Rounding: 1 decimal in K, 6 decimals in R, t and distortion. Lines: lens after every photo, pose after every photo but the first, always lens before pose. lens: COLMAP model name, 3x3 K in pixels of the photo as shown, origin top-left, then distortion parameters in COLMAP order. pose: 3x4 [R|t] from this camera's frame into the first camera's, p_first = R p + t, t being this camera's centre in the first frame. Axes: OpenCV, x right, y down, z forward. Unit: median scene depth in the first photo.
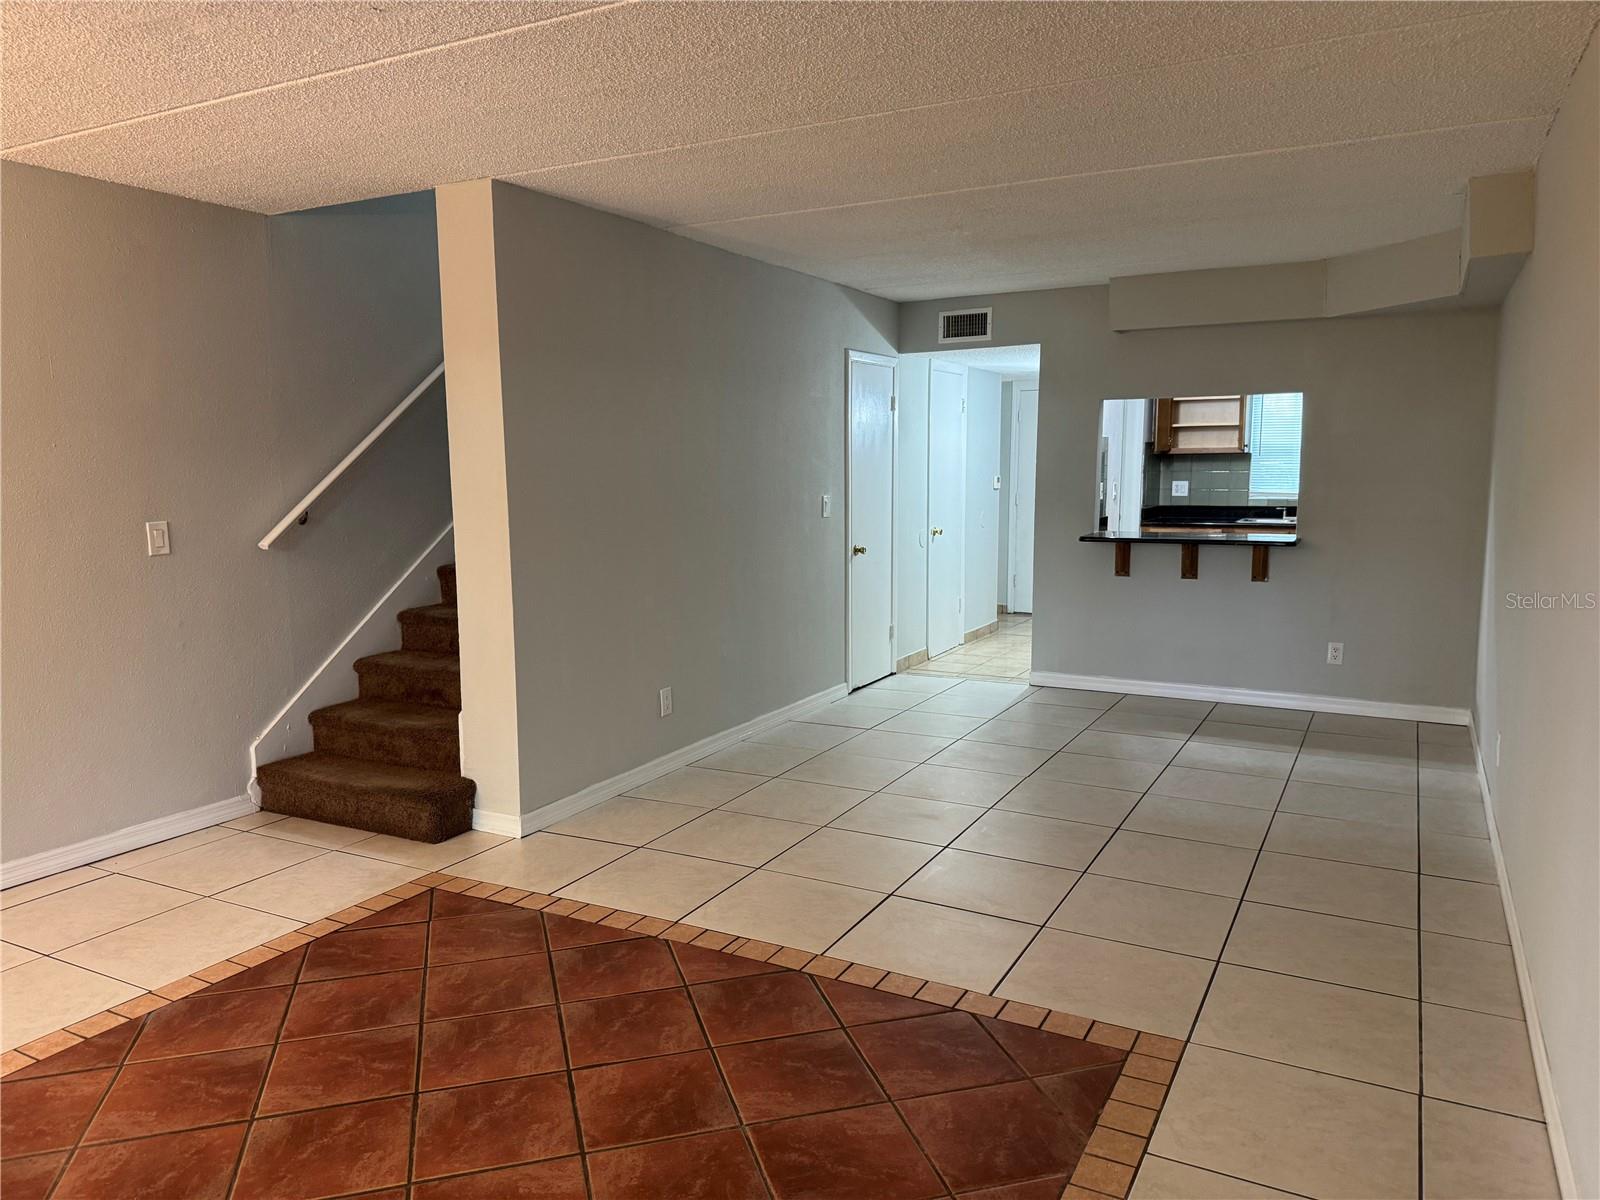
lens RADIAL K [[1141.9, 0, 793.3], [0, 1141.9, 597.4], [0, 0, 1]] dist [0.020904, -0.024519]
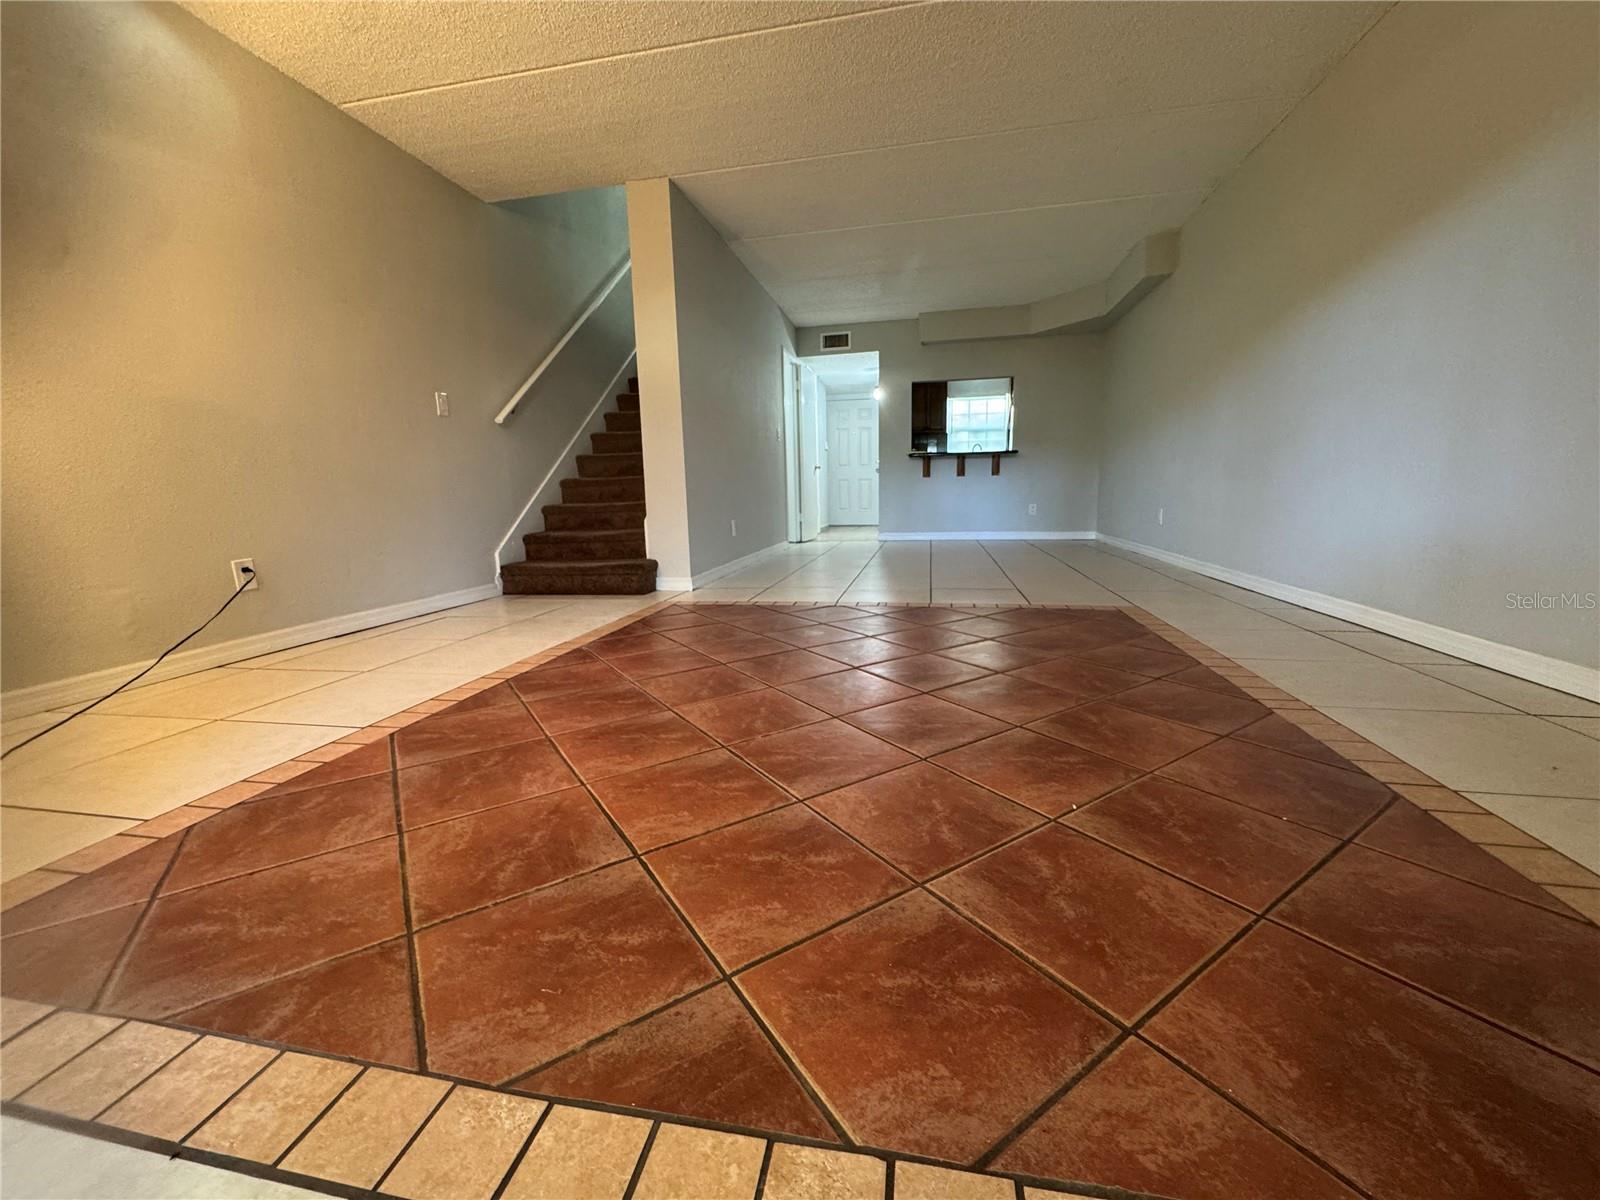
lens RADIAL K [[645.8, 0, 795.6], [0, 645.8, 601.2], [0, 0, 1]] dist [0.001128, 0.000631]
pose [[0.958281, -0.064700, 0.278410, -0.331938], [0.051564, 0.997195, 0.054255, 0.169396], [-0.281139, -0.037635, 0.958929, 0.041145]]
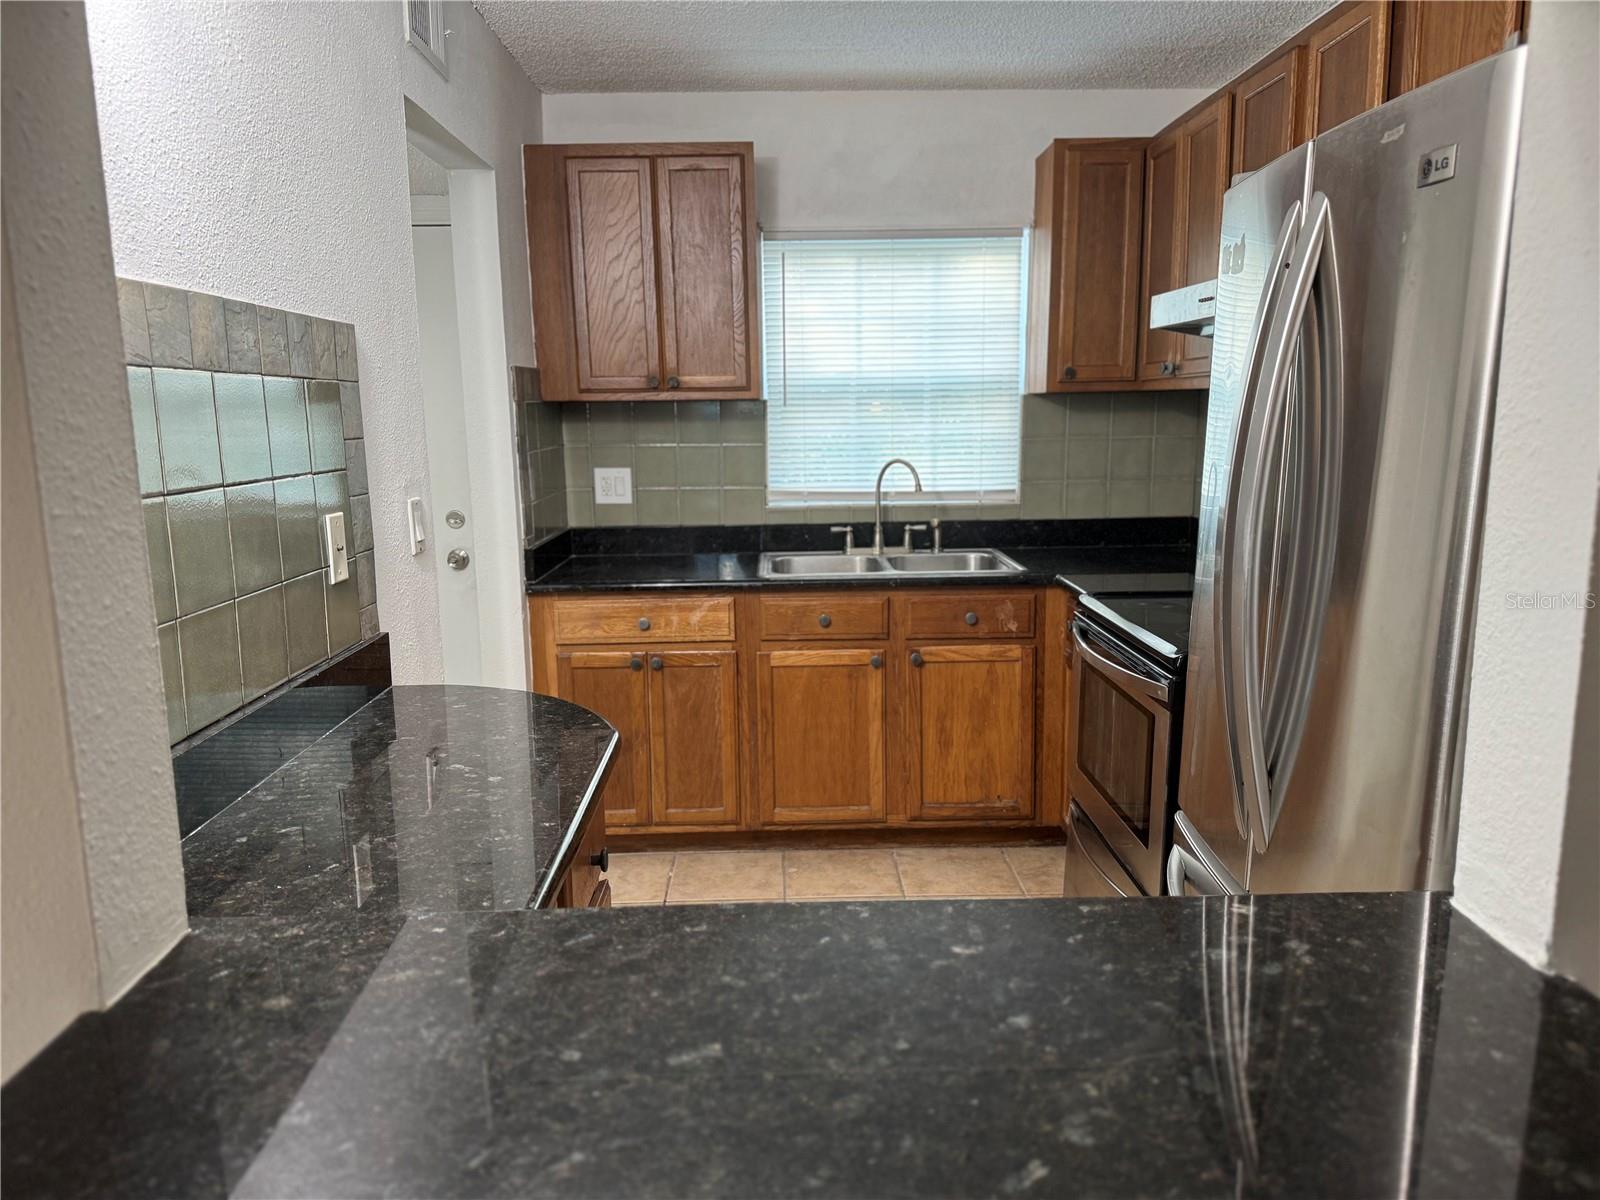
lens RADIAL K [[1115.8, 0, 800.0], [0, 1115.8, 600.0], [0, 0, 1]] dist [0.071936, -0.131117]
pose [[0.870578, -0.089642, 0.483796, 0.404973], [0.070766, 0.995853, 0.057180, -0.149324], [-0.486915, -0.015544, 0.873311, 1.259204]]
